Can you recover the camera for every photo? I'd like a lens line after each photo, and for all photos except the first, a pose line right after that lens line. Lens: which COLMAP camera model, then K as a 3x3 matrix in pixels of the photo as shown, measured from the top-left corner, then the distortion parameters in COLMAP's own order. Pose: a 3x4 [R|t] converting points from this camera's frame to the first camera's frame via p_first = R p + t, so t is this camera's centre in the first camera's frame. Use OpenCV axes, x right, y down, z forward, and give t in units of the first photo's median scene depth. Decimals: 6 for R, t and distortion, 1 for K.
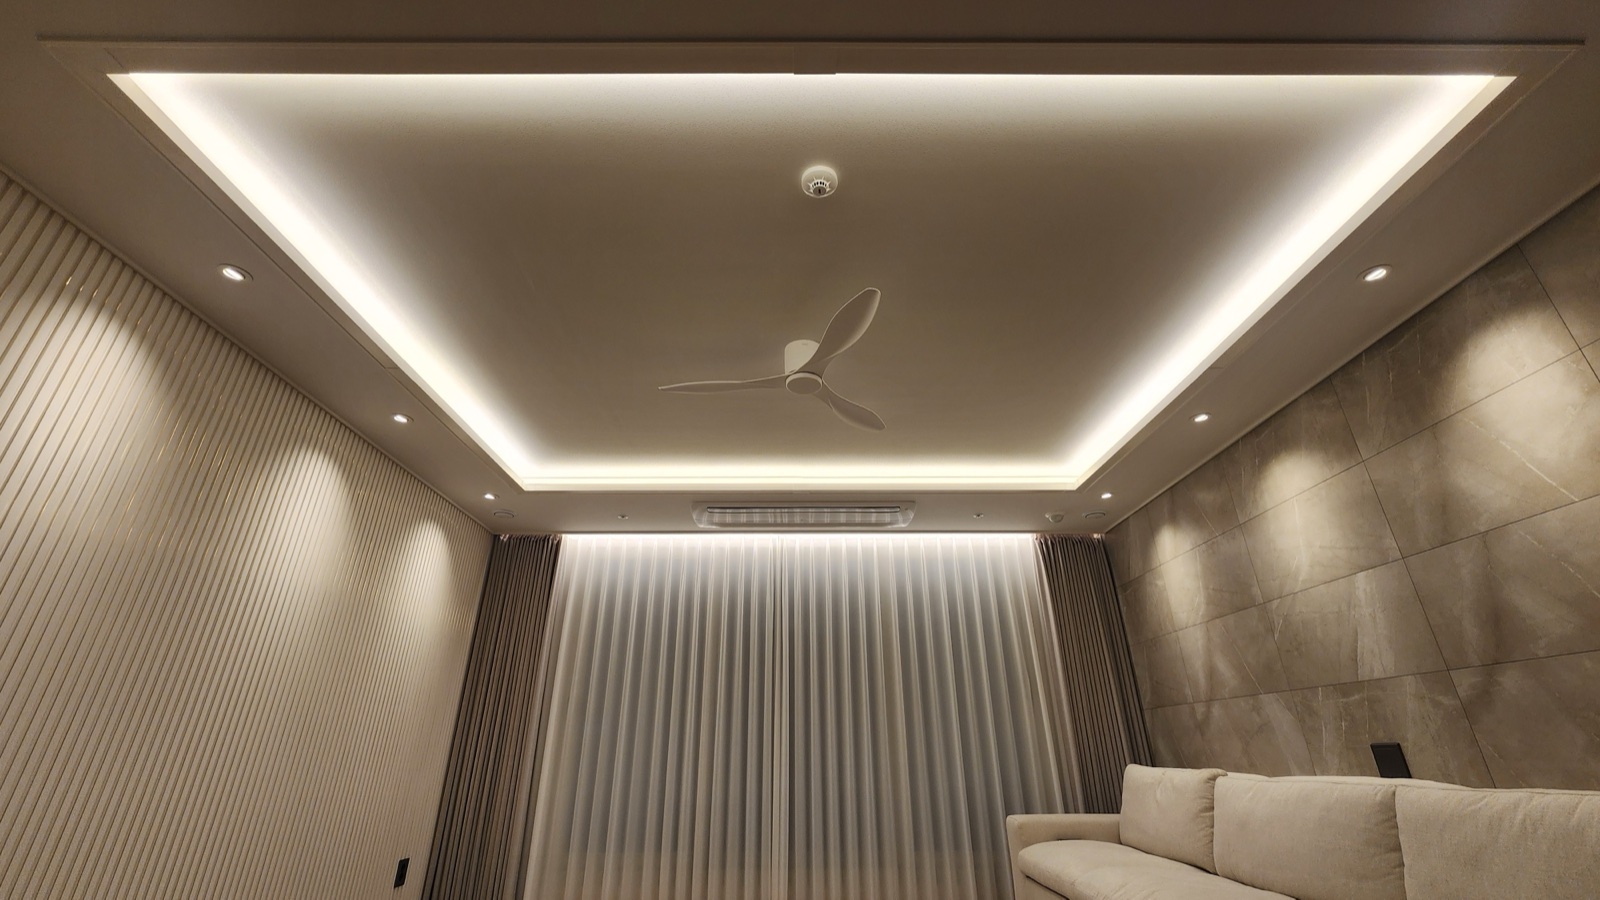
lens RADIAL K [[656.2, 0, 796.3], [0, 656.2, 452.8], [0, 0, 1]] dist [0.000216, -0.000051]
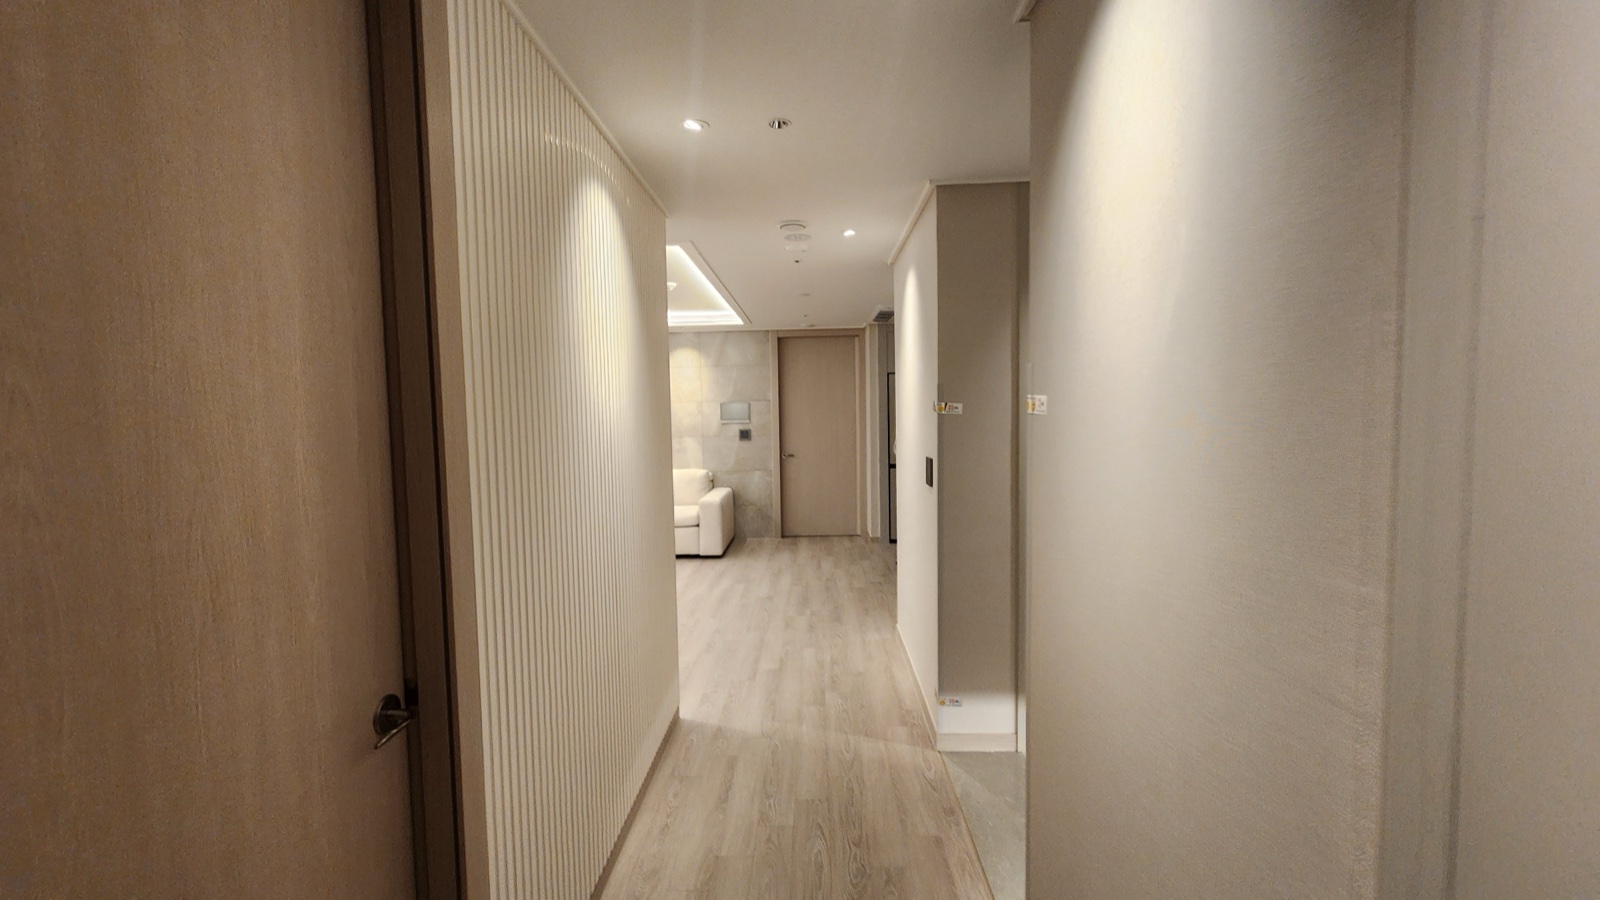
lens RADIAL K [[662.8, 0, 800.0], [0, 662.8, 450.0], [0, 0, 1]] dist [-0.000594, -0.000171]
pose [[0.026576, -0.059571, 0.997870, -1.616971], [-0.402931, 0.912903, 0.065230, -0.117026], [-0.914844, -0.403807, 0.000259, 0.148236]]
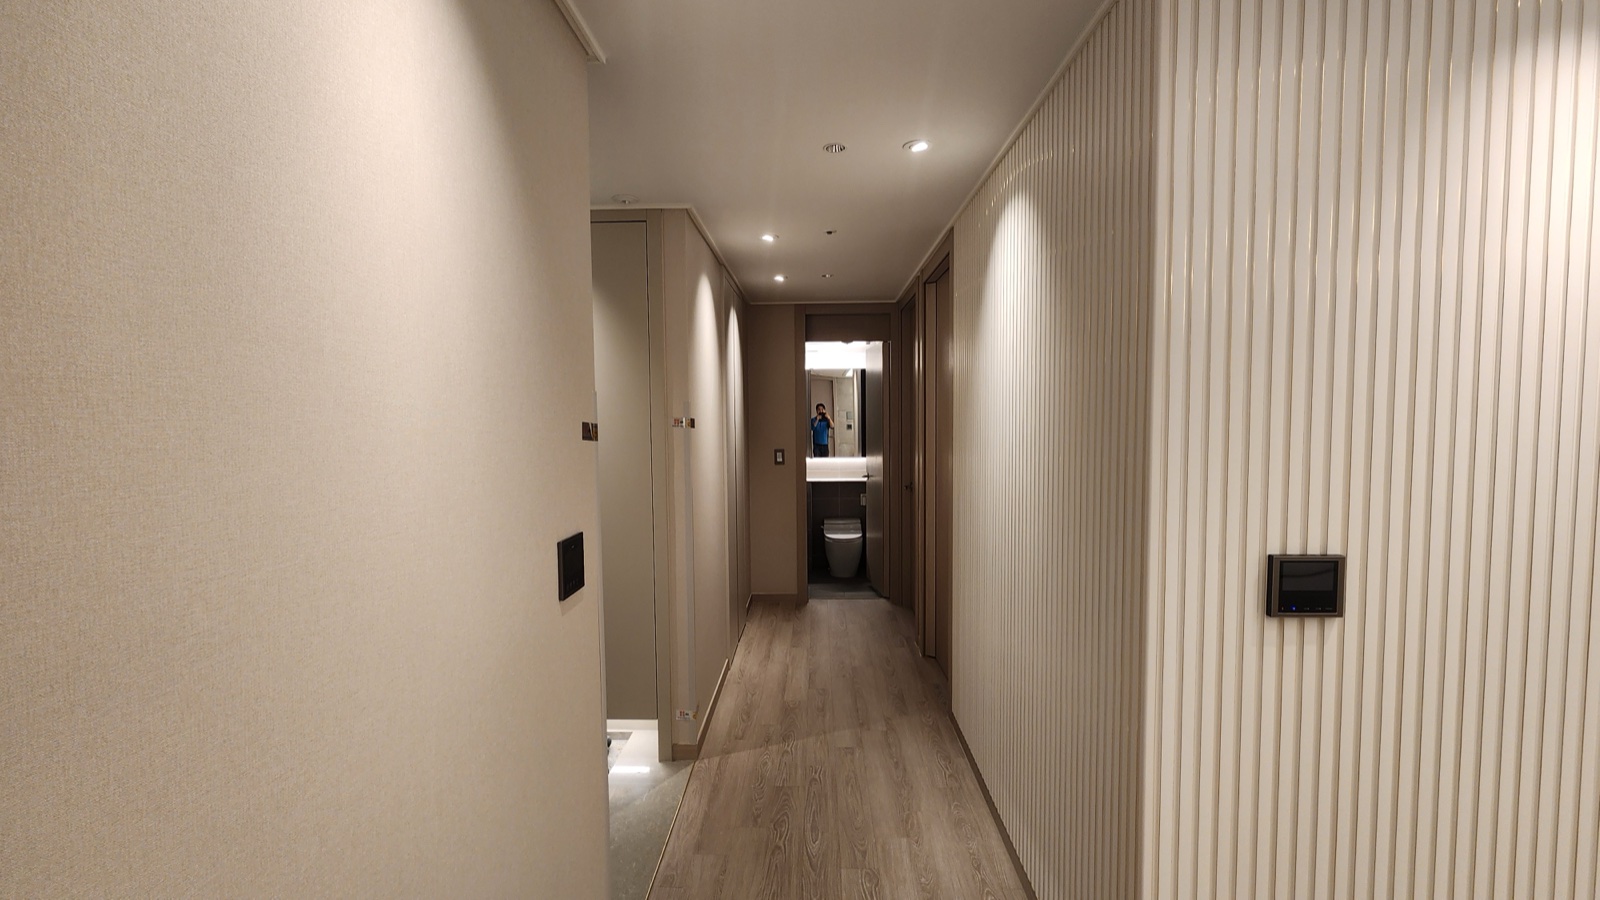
lens RADIAL K [[651.5, 0, 799.2], [0, 651.5, 452.0], [0, 0, 1]] dist [0.000541, 0.000001]
pose [[-0.032592, 0.060303, -0.997648, -0.282250], [0.426930, 0.903370, 0.040657, -0.123648], [0.903697, -0.424601, -0.055188, 0.168771]]
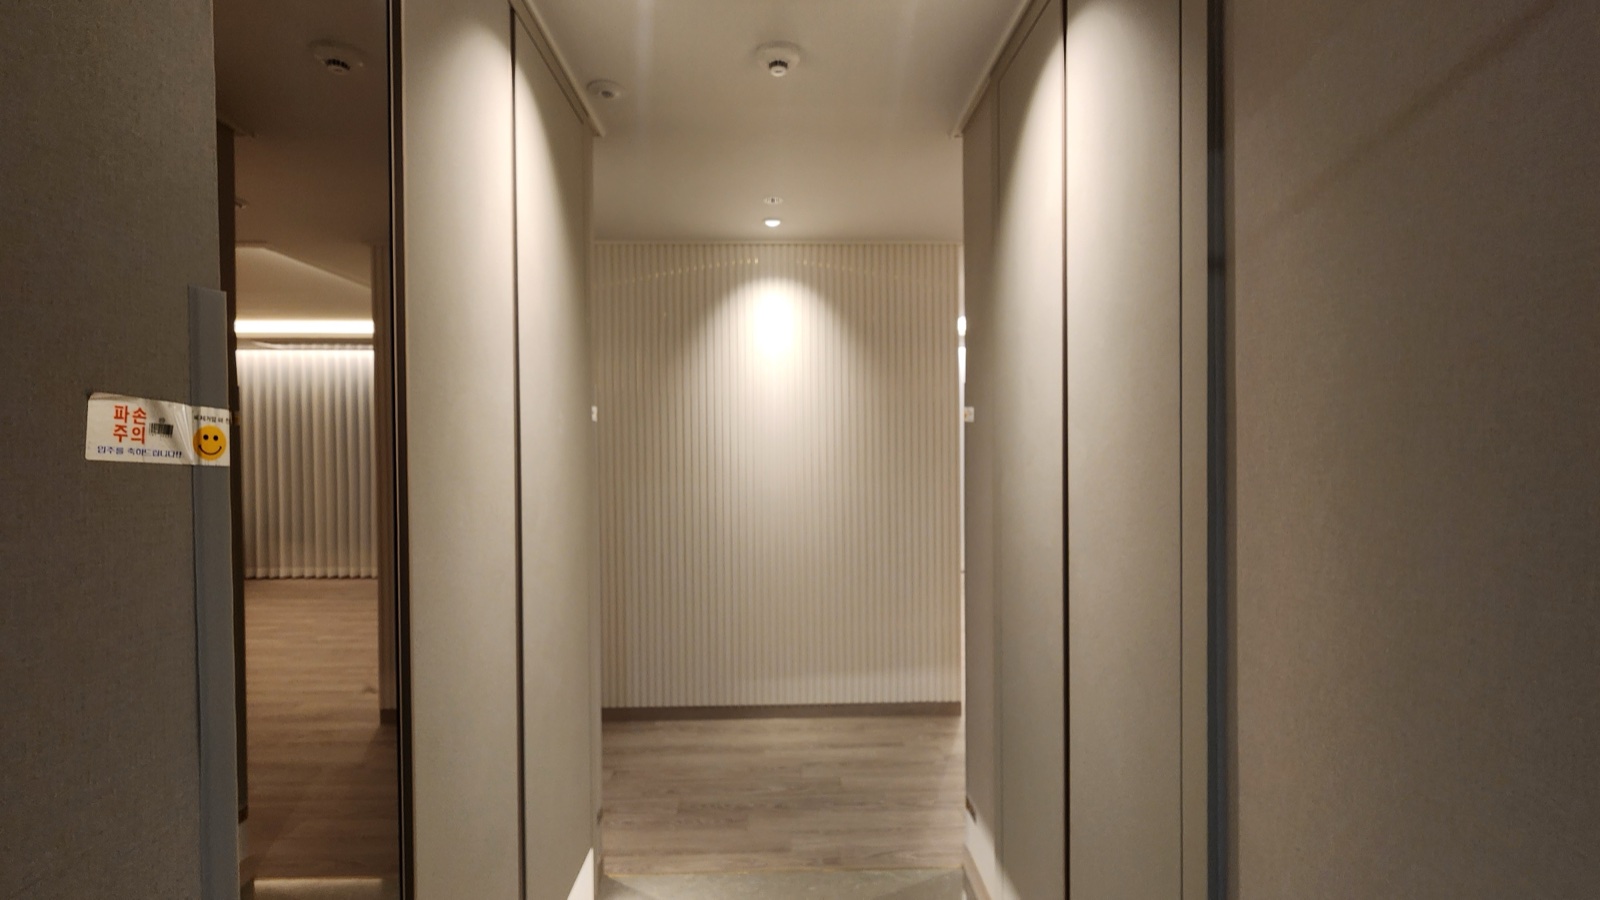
lens RADIAL K [[656.2, 0, 796.3], [0, 656.2, 452.8], [0, 0, 1]] dist [0.000216, -0.000051]
pose [[0.999575, -0.004205, 0.028862, -0.951349], [-0.008513, 0.904399, 0.426602, -0.423370], [-0.027897, -0.426666, 0.903979, -0.589235]]
